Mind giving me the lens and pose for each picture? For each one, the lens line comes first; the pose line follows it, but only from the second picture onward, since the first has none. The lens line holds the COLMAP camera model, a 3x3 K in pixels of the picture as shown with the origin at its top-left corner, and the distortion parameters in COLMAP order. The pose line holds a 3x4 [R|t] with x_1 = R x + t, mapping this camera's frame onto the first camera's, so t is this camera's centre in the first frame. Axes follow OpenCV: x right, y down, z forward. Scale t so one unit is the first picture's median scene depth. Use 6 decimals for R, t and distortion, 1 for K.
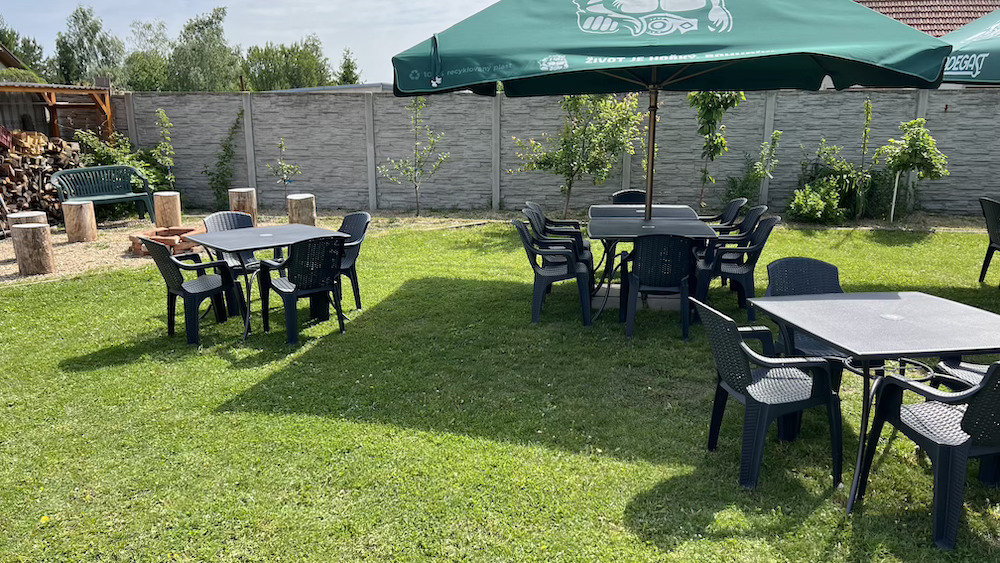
lens RADIAL K [[752.0, 0, 507.1], [0, 752.0, 289.6], [0, 0, 1]] dist [0.082687, -0.106735]
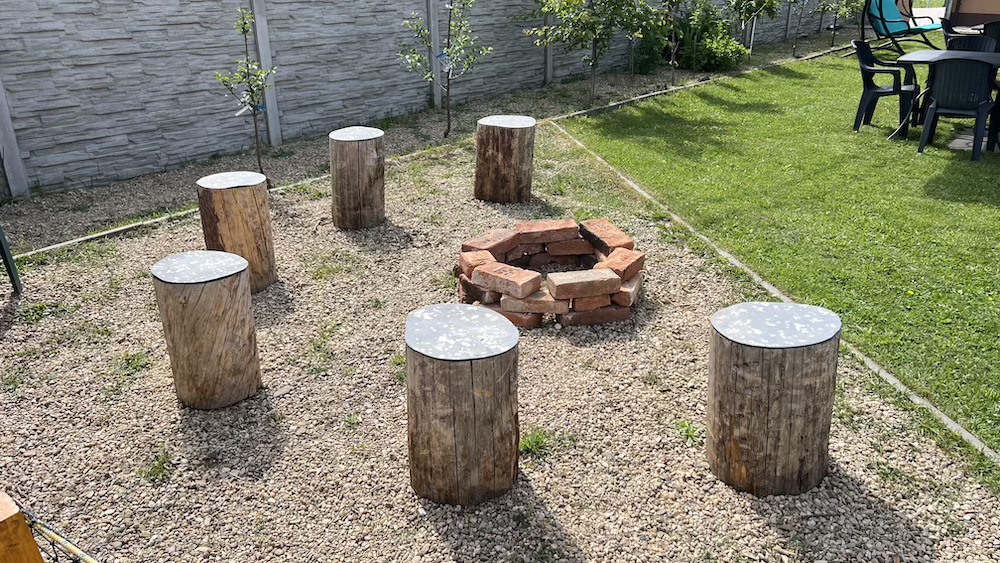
lens RADIAL K [[752.0, 0, 507.1], [0, 752.0, 289.6], [0, 0, 1]] dist [0.082687, -0.106735]
pose [[0.495593, -0.341940, 0.798414, -0.713083], [0.196956, 0.939541, 0.280126, -0.161997], [-0.845929, 0.018424, 0.532978, 0.726778]]
